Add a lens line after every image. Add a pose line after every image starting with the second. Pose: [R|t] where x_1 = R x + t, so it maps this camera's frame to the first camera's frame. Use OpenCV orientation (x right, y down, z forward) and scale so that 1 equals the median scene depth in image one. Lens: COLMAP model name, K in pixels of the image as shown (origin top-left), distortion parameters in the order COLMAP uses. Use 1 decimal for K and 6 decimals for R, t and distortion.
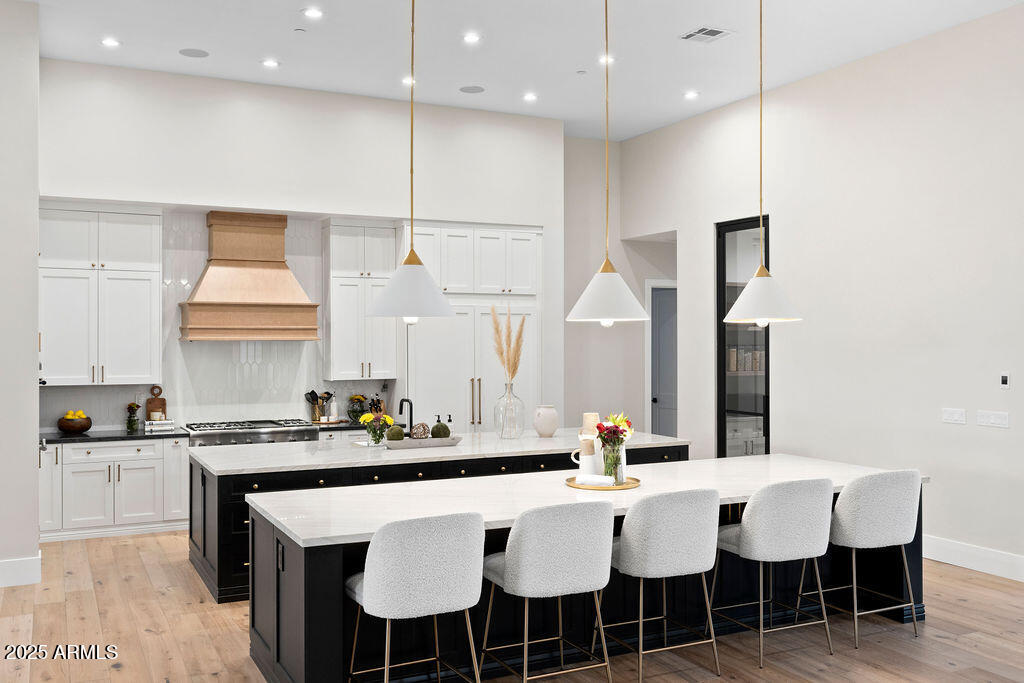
lens RADIAL K [[914.2, 0, 512.6], [0, 914.2, 316.8], [0, 0, 1]] dist [-0.004805, -0.002084]
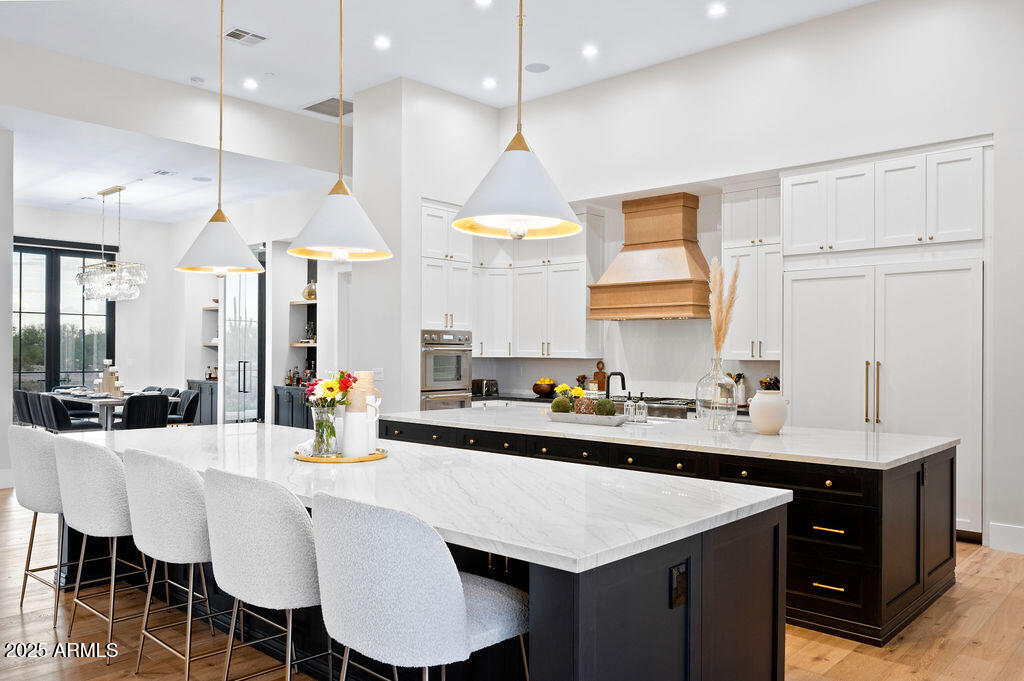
lens RADIAL K [[773.6, 0, 512.0], [0, 773.6, 340.5], [0, 0, 1]] dist [-0.006232, 0.001745]
pose [[0.366057, -0.011141, -0.930526, 0.473363], [0.019330, 0.999804, -0.004367, 0.050942], [0.930392, -0.016388, 0.366200, 0.531528]]
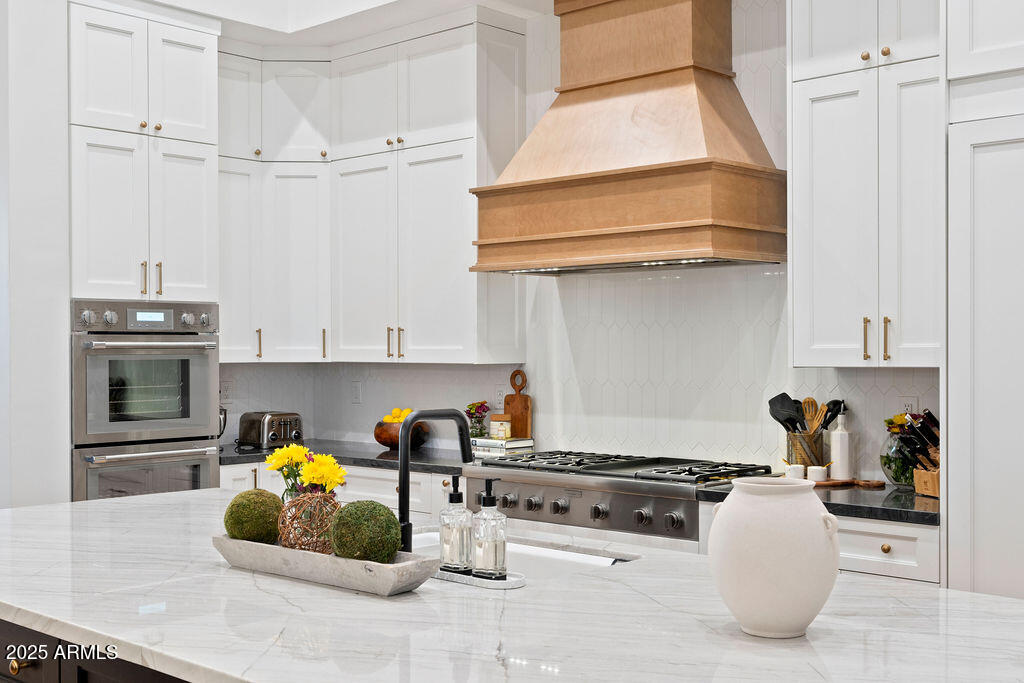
lens RADIAL K [[1191.3, 0, 497.5], [0, 1191.3, 342.9], [0, 0, 1]] dist [0.002130, 0.000612]
pose [[0.349414, -0.005291, -0.936954, 0.211824], [0.027873, 0.999600, 0.004749, 0.056686], [0.936554, -0.027775, 0.349421, 0.753411]]
